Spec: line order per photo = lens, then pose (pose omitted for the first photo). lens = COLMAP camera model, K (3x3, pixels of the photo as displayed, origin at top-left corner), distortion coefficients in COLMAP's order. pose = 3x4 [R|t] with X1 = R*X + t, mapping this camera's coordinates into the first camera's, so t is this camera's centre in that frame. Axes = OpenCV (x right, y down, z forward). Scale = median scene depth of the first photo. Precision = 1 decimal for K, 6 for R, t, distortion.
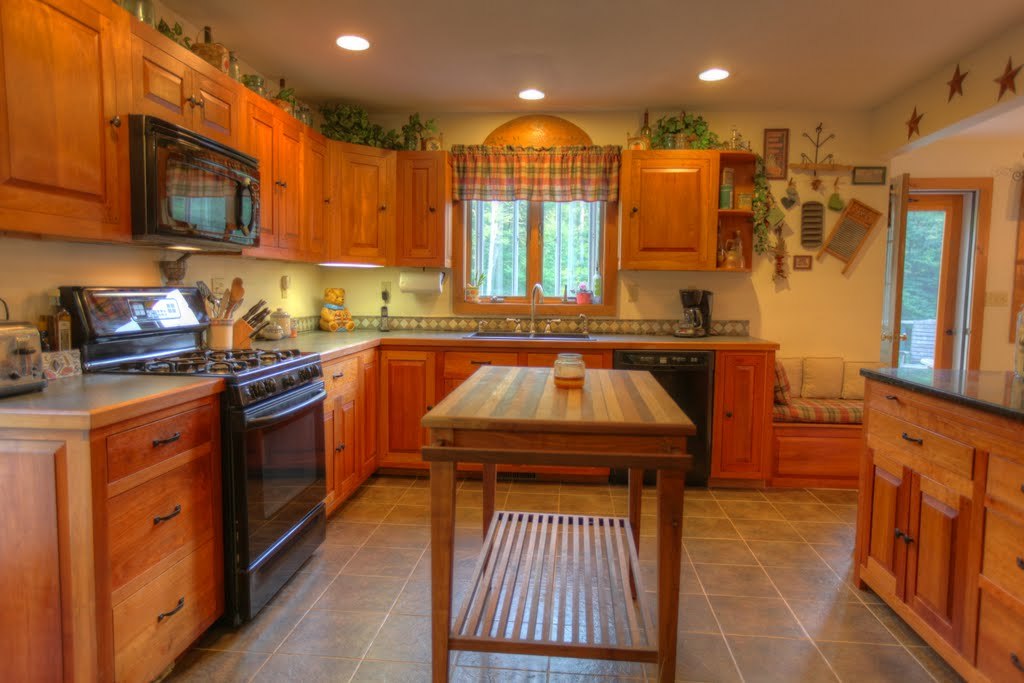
lens RADIAL K [[648.1, 0, 507.6], [0, 648.1, 340.0], [0, 0, 1]] dist [-0.048044, 0.058694]
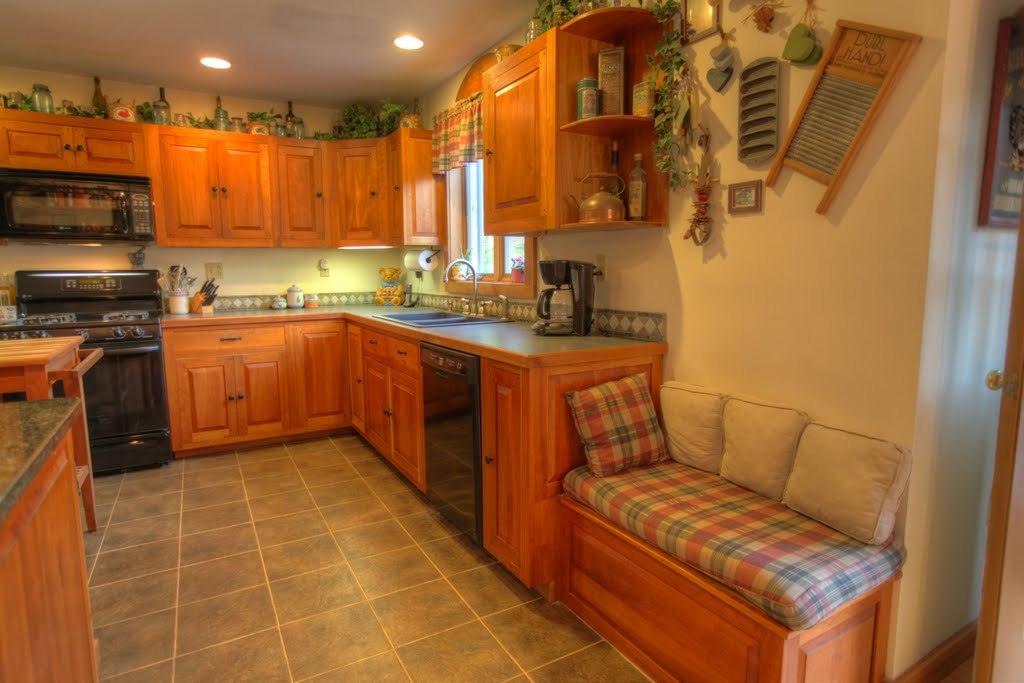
lens RADIAL K [[557.6, 0, 511.1], [0, 557.6, 339.2], [0, 0, 1]] dist [-0.034130, 0.000552]
pose [[0.581206, 0.087166, -0.809075, 0.709869], [-0.051333, 0.996194, 0.070449, -0.036679], [0.812136, 0.000587, 0.583468, 0.633019]]
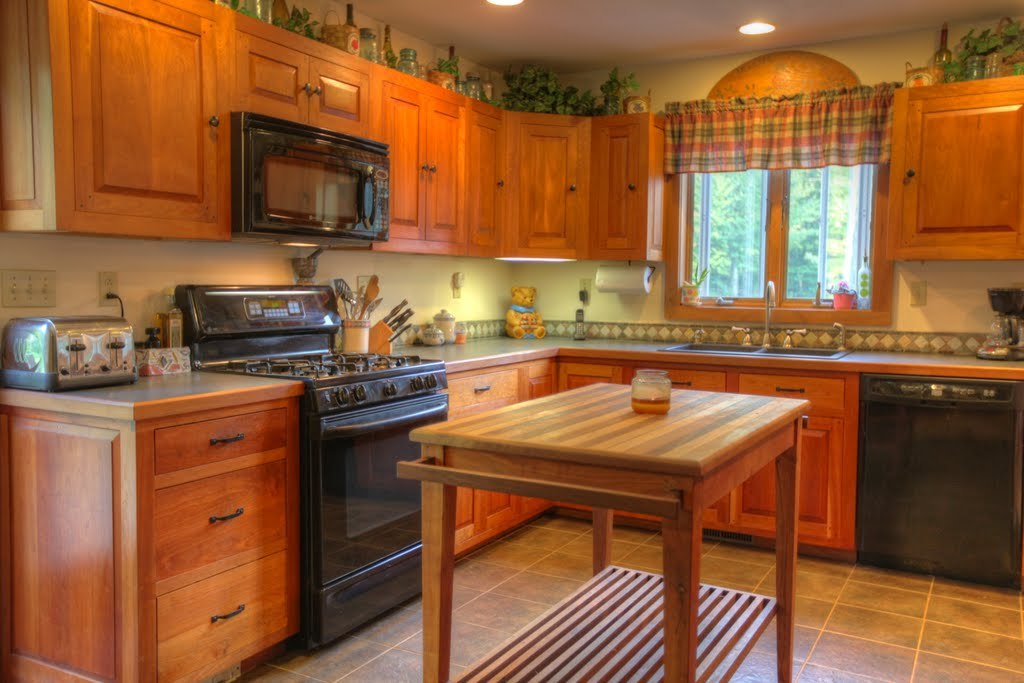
lens RADIAL K [[853.4, 0, 509.7], [0, 853.4, 340.4], [0, 0, 1]] dist [-0.018328, 0.113460]
pose [[0.913337, 0.025238, -0.406423, 0.175243], [-0.032081, 0.999435, -0.010033, 0.000740], [0.405940, 0.022202, 0.913630, -0.012842]]
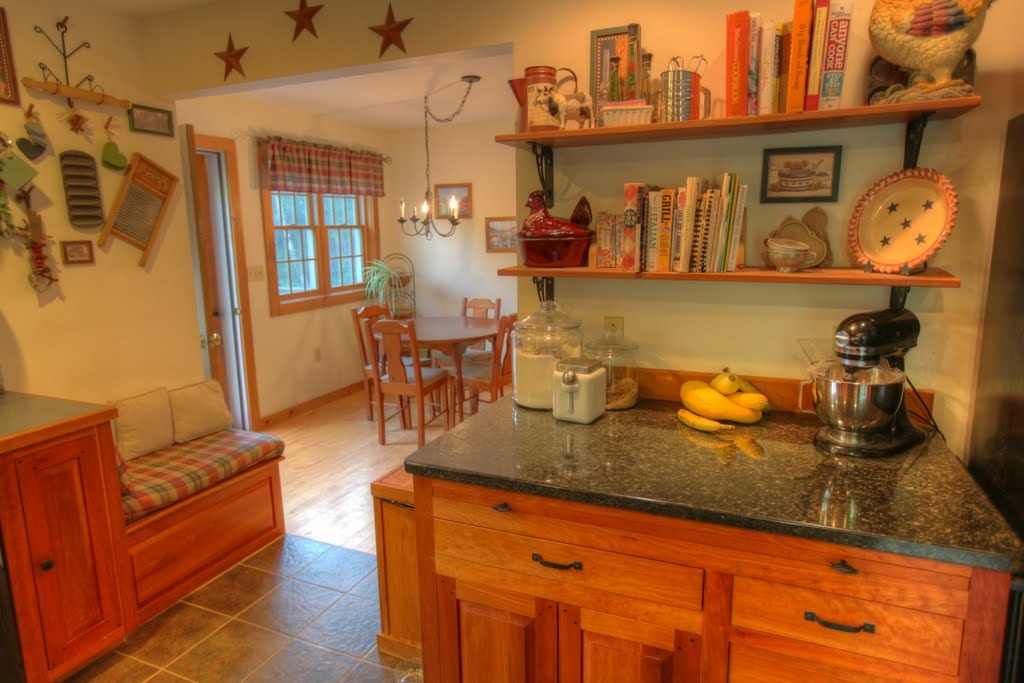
lens RADIAL K [[621.6, 0, 509.6], [0, 621.6, 340.2], [0, 0, 1]] dist [-0.042379, 0.042753]
pose [[0.309834, -0.188147, 0.931989, 0.025889], [0.094158, 0.981479, 0.166835, -0.099284], [-0.946117, 0.036063, 0.321811, 0.433670]]
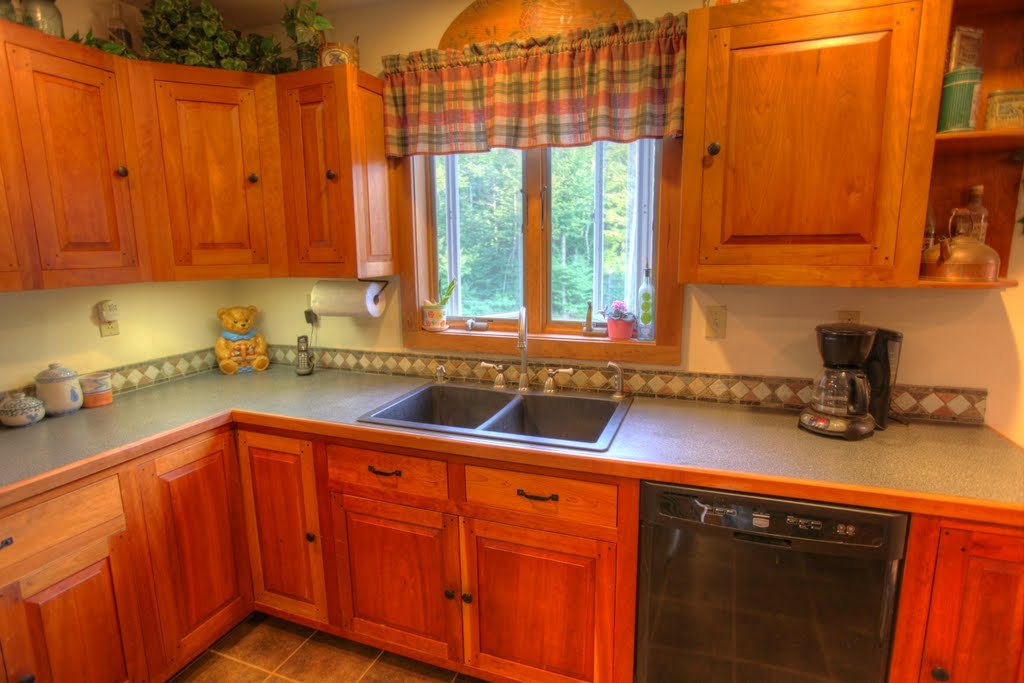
lens RADIAL K [[534.6, 0, 508.6], [0, 534.6, 339.7], [0, 0, 1]] dist [-0.050579, 0.032213]
pose [[0.963648, 0.023299, -0.266156, 0.155527], [0.002318, 0.995424, 0.095529, -0.103622], [0.267164, -0.092673, 0.959185, 0.584204]]
